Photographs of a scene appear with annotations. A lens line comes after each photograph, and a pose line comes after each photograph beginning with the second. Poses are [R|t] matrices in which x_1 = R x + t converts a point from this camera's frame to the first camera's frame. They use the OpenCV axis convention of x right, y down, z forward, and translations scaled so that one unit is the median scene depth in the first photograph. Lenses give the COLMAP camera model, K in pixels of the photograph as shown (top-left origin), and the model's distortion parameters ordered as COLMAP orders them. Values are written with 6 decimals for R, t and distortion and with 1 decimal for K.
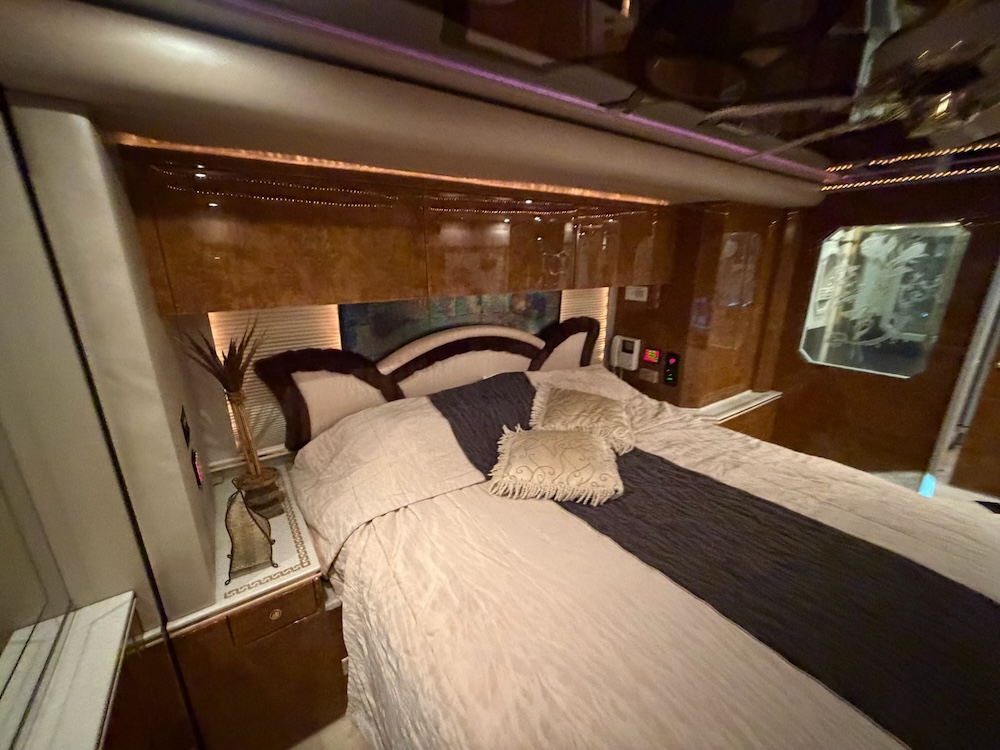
lens RADIAL K [[399.2, 0, 495.3], [0, 399.2, 375.8], [0, 0, 1]] dist [0.000526, 0.000096]
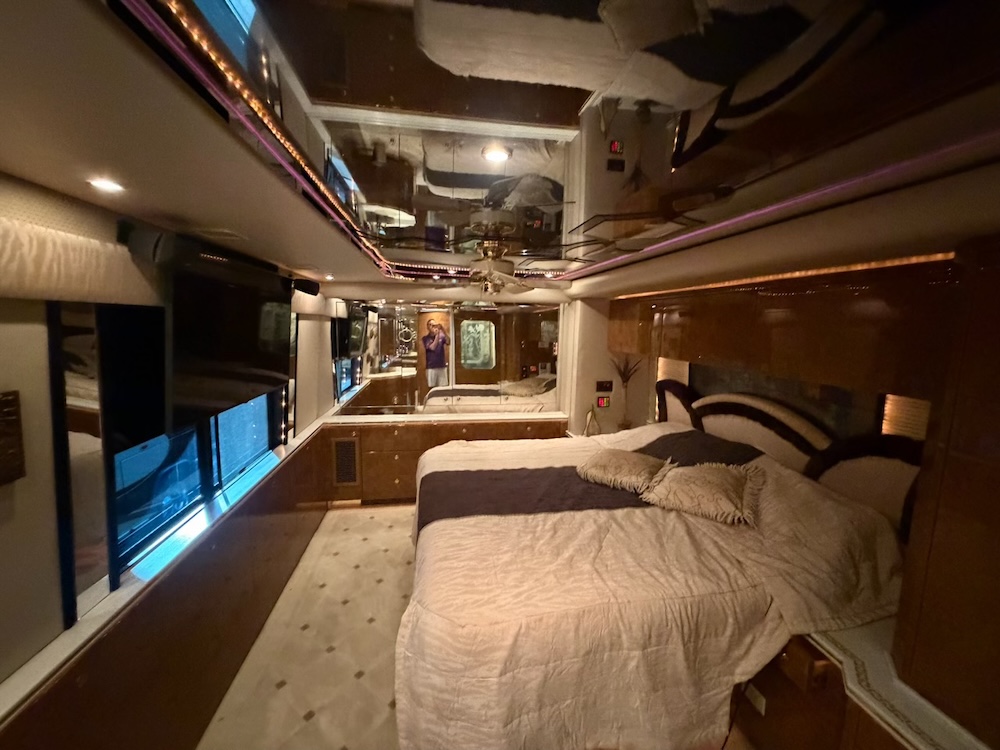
lens RADIAL K [[399.2, 0, 495.3], [0, 399.2, 375.8], [0, 0, 1]] dist [0.000526, 0.000096]
pose [[-0.429861, 0.124706, -0.894242, 1.321416], [-0.256313, 0.932816, 0.253295, -0.295142], [0.865750, 0.338087, -0.369017, 0.800178]]
